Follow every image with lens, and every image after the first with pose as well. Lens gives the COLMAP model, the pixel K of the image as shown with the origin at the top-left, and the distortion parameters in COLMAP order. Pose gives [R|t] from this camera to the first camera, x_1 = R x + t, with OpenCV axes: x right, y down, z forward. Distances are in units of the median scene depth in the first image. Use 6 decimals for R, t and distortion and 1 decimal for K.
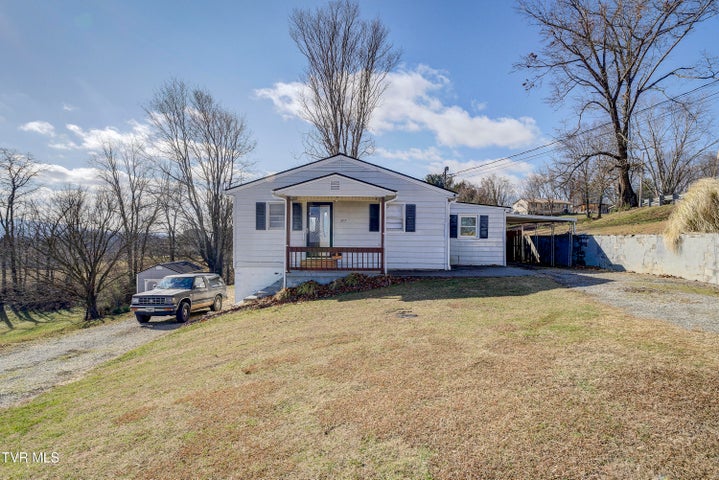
lens RADIAL K [[392.6, 0, 359.5], [0, 392.6, 240.0], [0, 0, 1]] dist [0.003017, 0.000196]
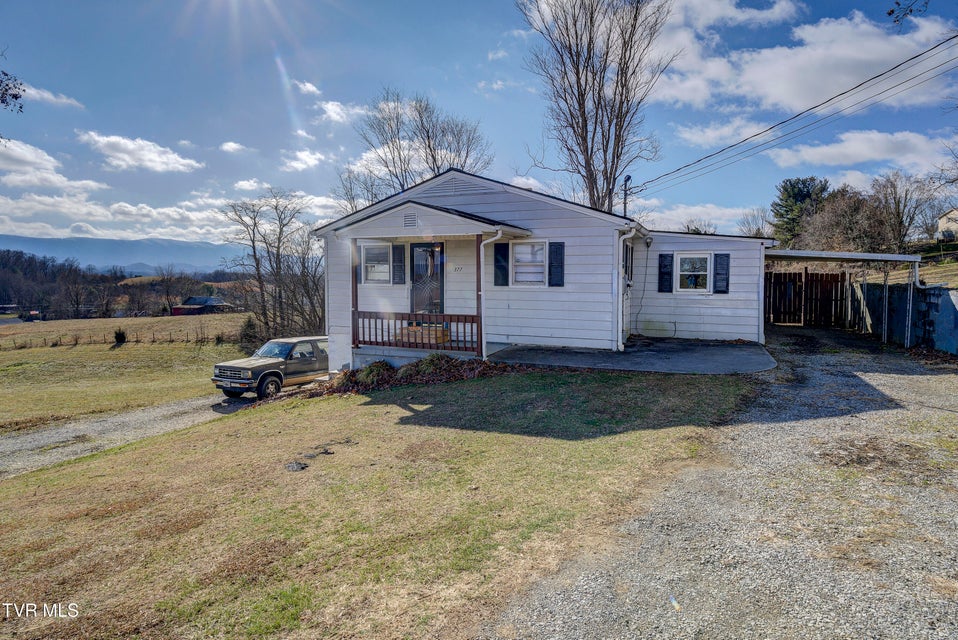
lens RADIAL K [[500.8, 0, 497.0], [0, 500.8, 295.3], [0, 0, 1]] dist [-0.002394, 0.000183]
pose [[0.934815, 0.008270, -0.355040, 0.265344], [0.005055, 0.999318, 0.036587, -0.030003], [0.355100, -0.035996, 0.934135, 0.189583]]
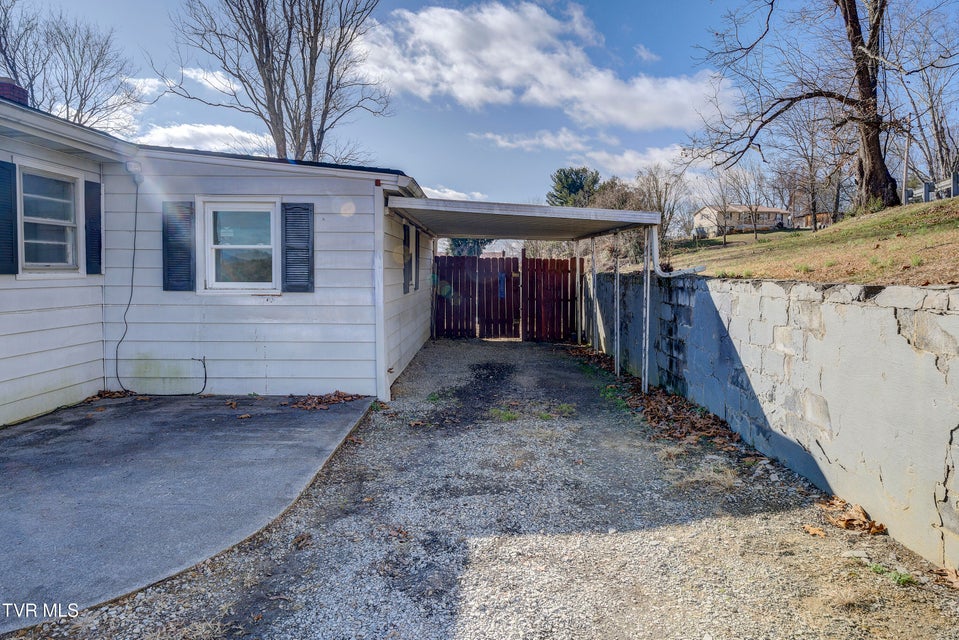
lens RADIAL K [[593.2, 0, 461.8], [0, 593.2, 279.3], [0, 0, 1]] dist [0.020377, 0.000036]
pose [[0.999883, -0.006691, -0.013784, 0.423067], [0.006835, 0.999922, 0.010469, -0.015962], [0.013713, -0.010562, 0.999850, 0.599058]]
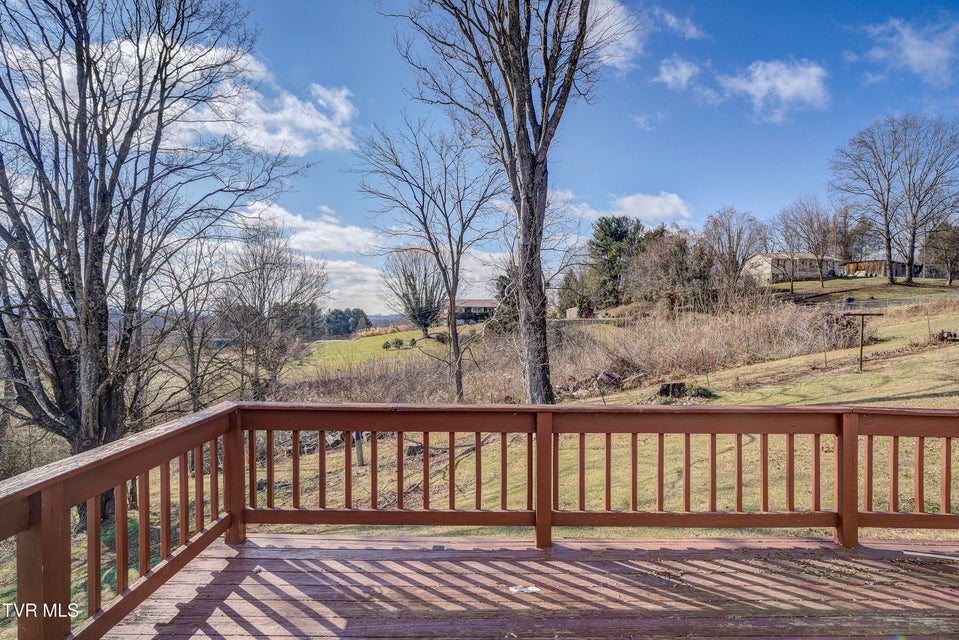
lens RADIAL K [[564.1, 0, 479.5], [0, 564.1, 320.0], [0, 0, 1]] dist [0.004732, -0.000011]
pose [[0.999930, -0.006255, -0.010015, -0.178490], [0.006243, 0.999980, -0.001157, -0.026664], [0.010022, 0.001095, 0.999949, 1.301793]]
